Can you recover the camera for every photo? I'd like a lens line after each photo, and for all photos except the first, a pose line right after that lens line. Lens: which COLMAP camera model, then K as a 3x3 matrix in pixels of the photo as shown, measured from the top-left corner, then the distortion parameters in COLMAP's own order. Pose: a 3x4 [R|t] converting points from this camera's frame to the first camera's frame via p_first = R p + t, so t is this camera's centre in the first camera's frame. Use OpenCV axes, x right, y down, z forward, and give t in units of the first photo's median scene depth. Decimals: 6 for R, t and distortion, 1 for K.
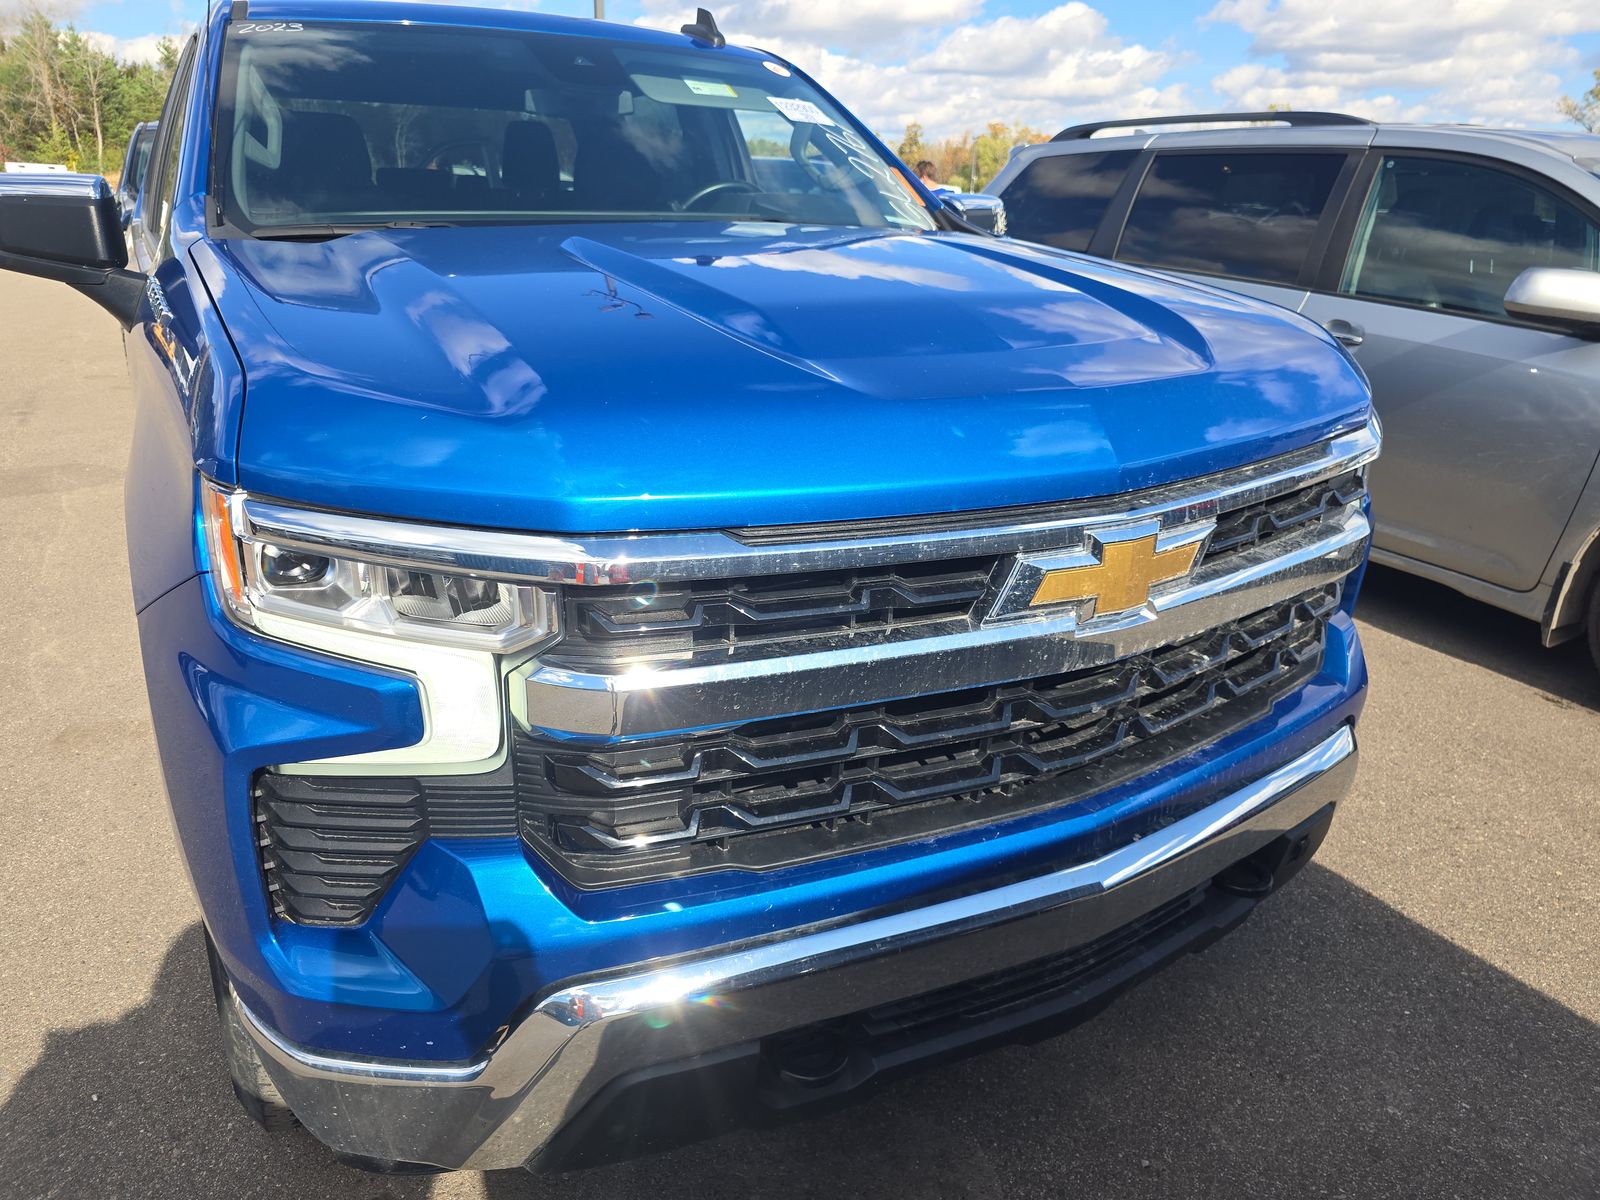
lens RADIAL K [[1071.0, 0, 794.2], [0, 1071.0, 602.2], [0, 0, 1]] dist [0.037573, -0.033872]
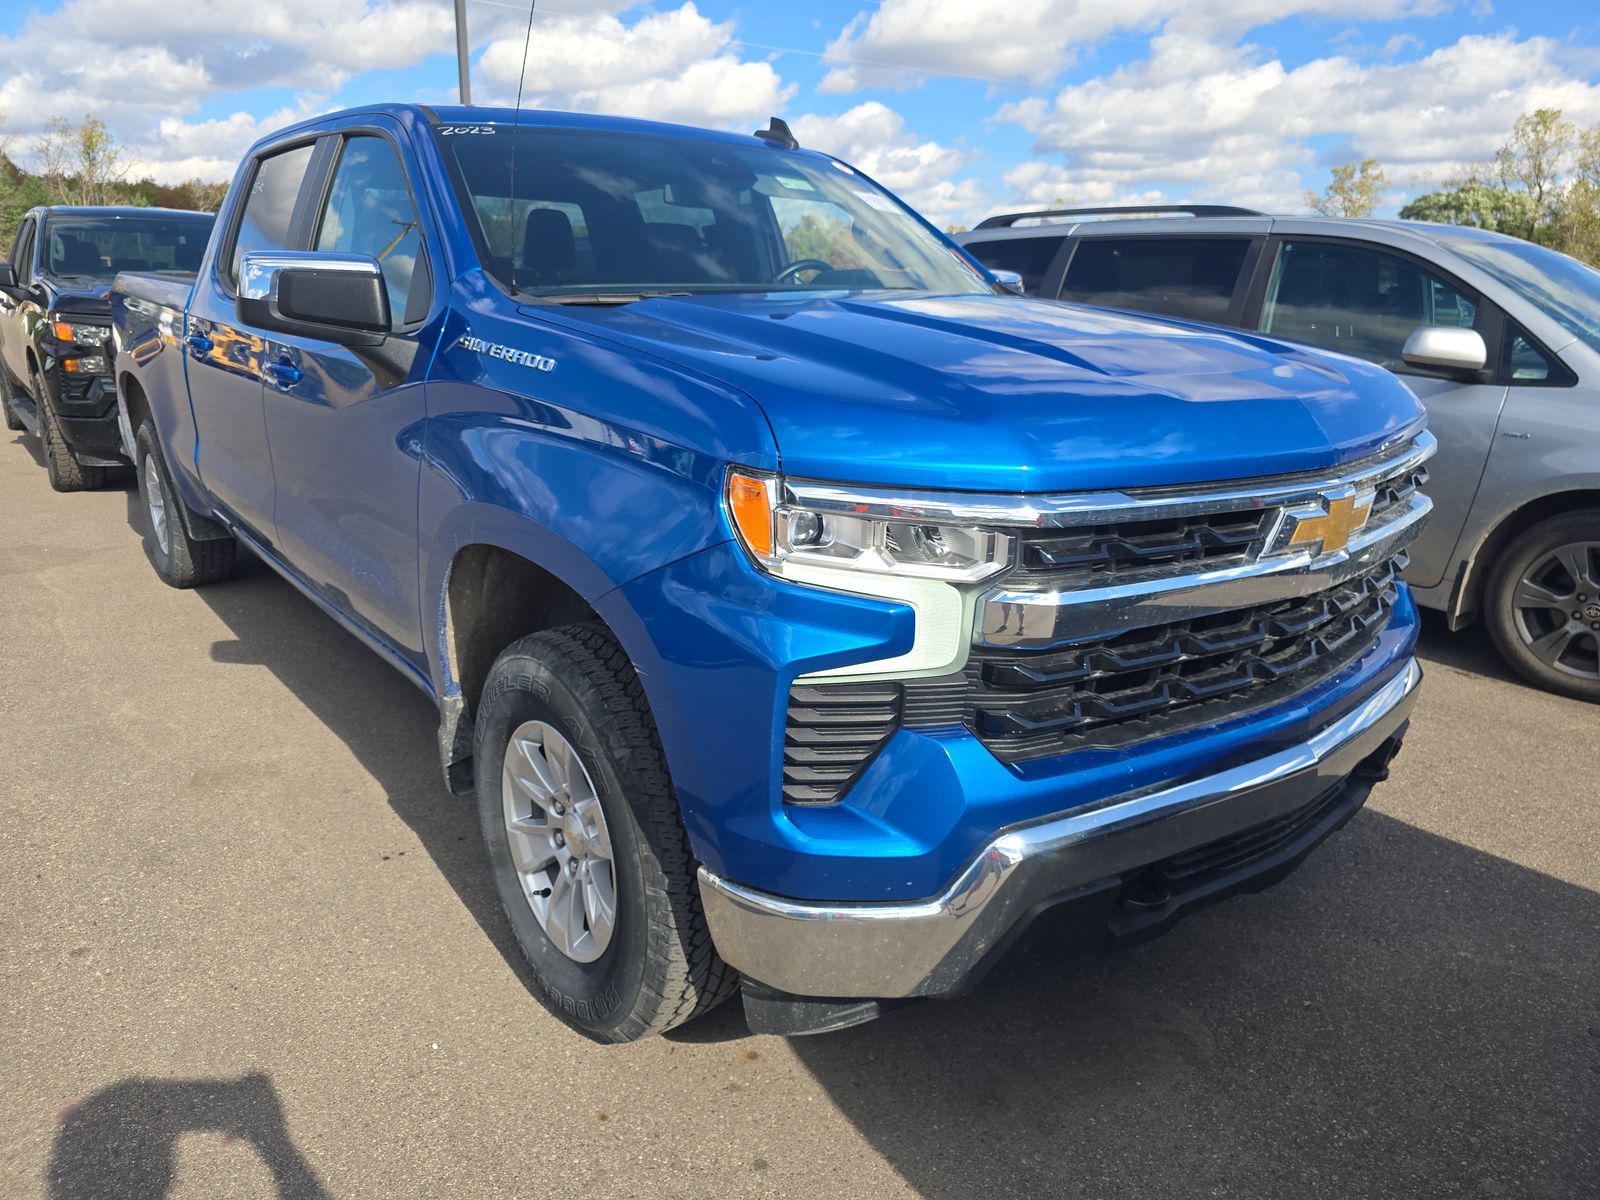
lens RADIAL K [[1071.0, 0, 783.9], [0, 1071.0, 611.8], [0, 0, 1]] dist [0.037573, -0.033872]
pose [[0.988684, -0.047683, 0.142230, -0.420871], [0.056480, 0.996690, -0.058466, 0.089475], [-0.138971, 0.065838, 0.988105, -0.199125]]
